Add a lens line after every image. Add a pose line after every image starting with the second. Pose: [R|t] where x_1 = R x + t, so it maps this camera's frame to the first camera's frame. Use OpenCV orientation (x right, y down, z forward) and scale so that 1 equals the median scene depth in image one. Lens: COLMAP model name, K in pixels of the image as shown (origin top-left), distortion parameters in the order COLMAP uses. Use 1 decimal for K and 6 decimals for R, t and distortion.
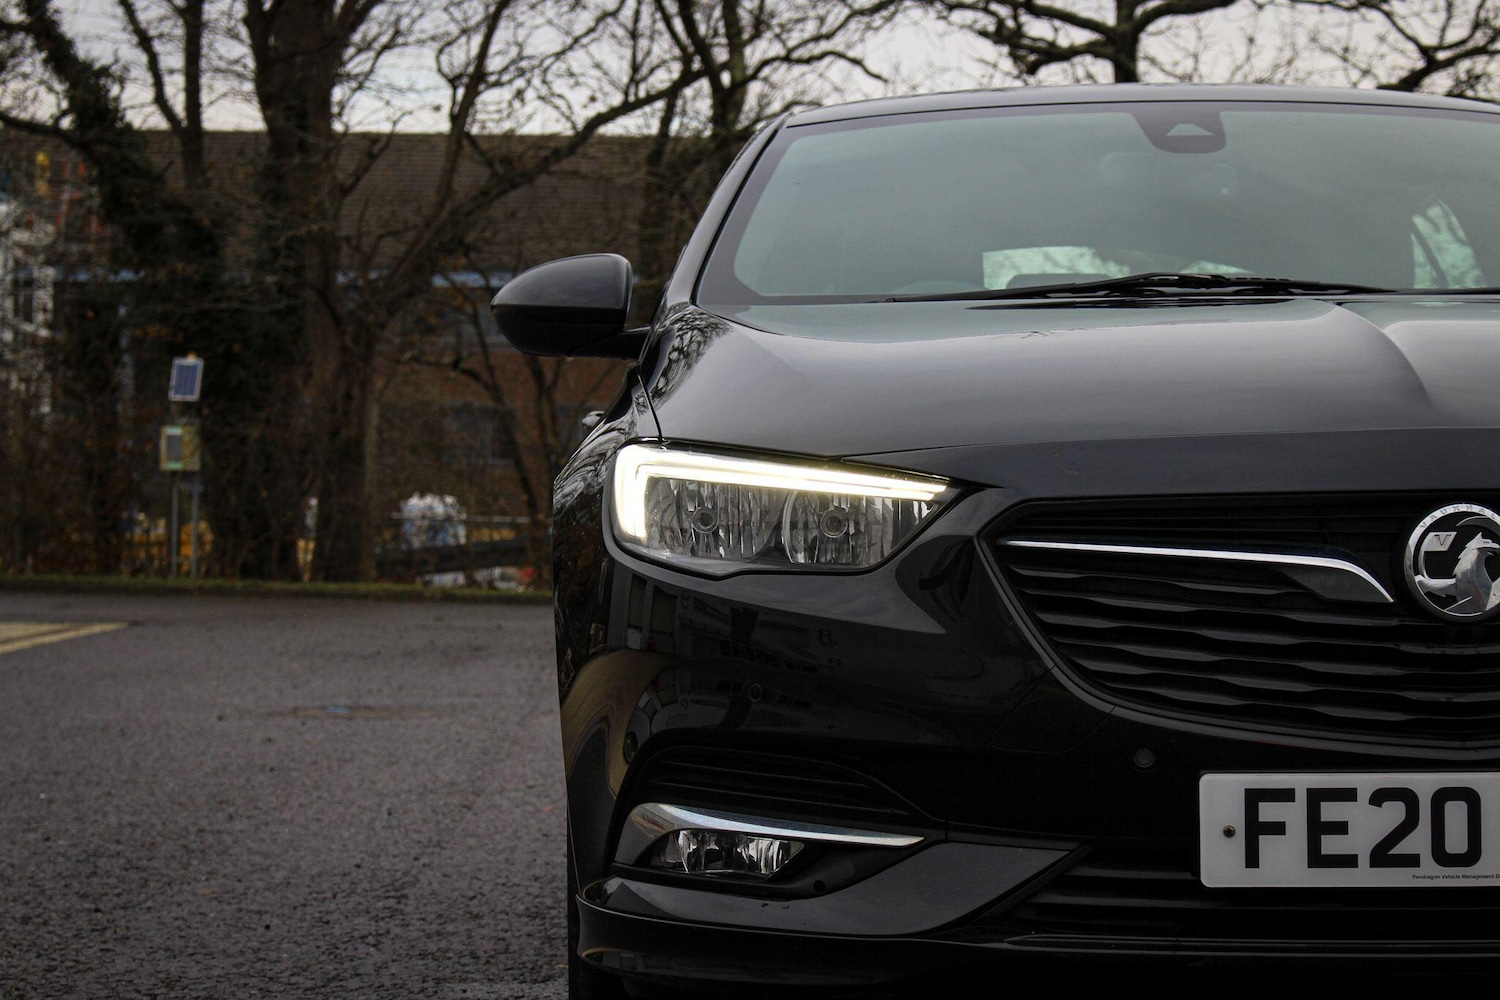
lens RADIAL K [[3514.2, 0, 750.0], [0, 3514.2, 500.0], [0, 0, 1]] dist [0.035421, 0.239201]
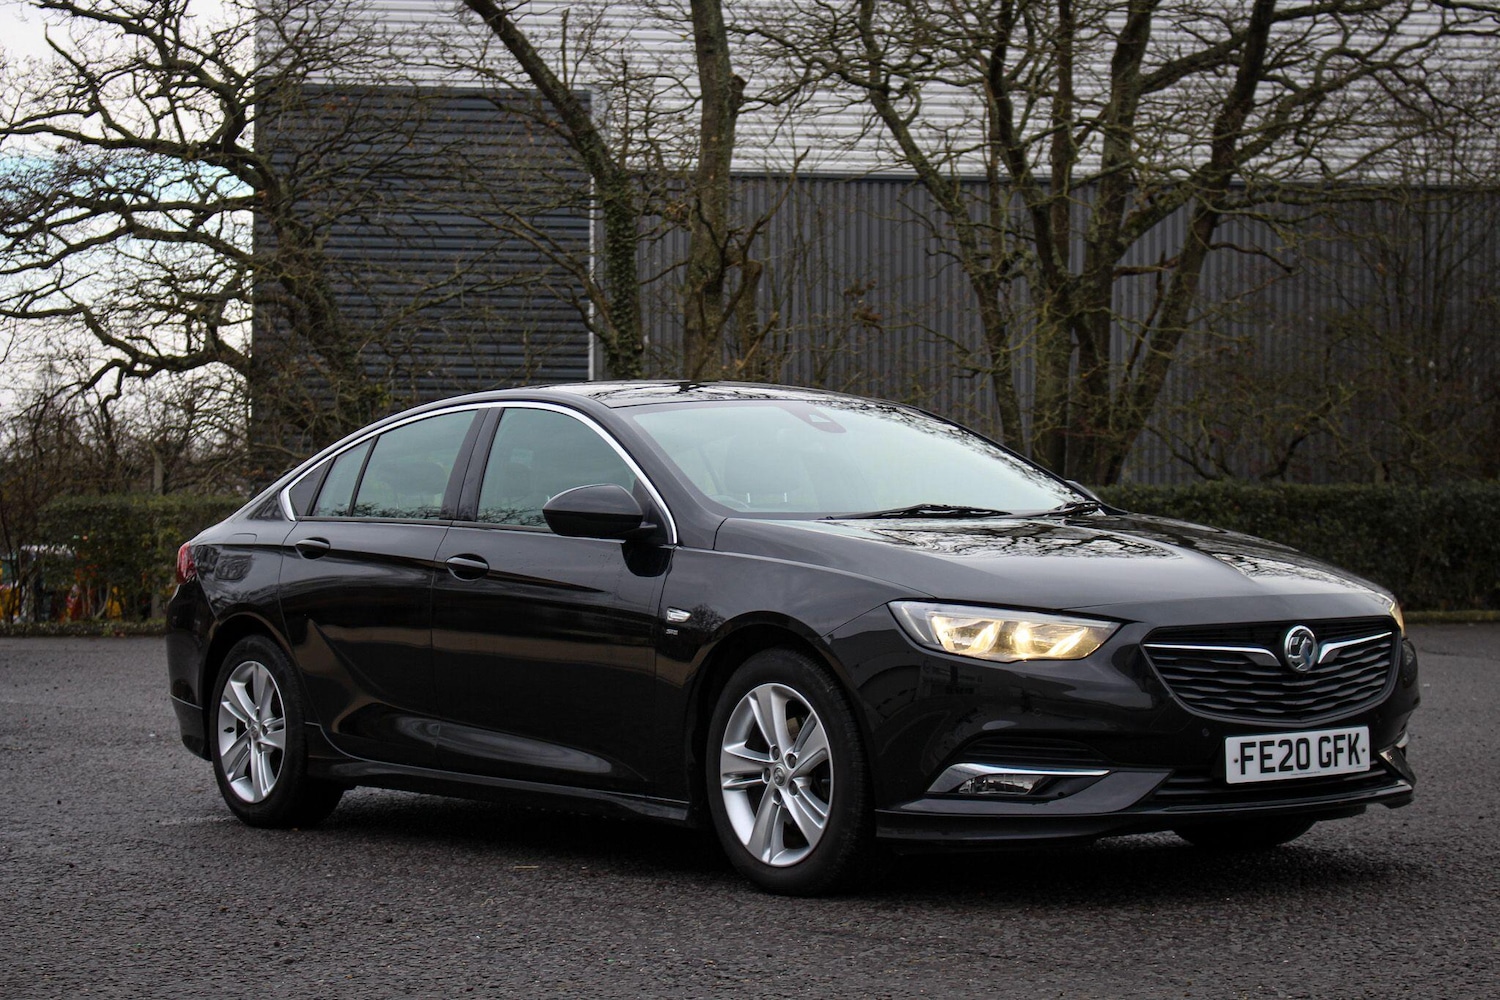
lens RADIAL K [[3209.9, 0, 750.0], [0, 3209.9, 500.0], [0, 0, 1]] dist [0.031791, -0.119799]
pose [[0.800873, -0.001173, 0.598833, -1.485325], [0.002204, 0.999997, -0.000990, -0.087236], [-0.598830, 0.002112, 0.800873, -0.604607]]
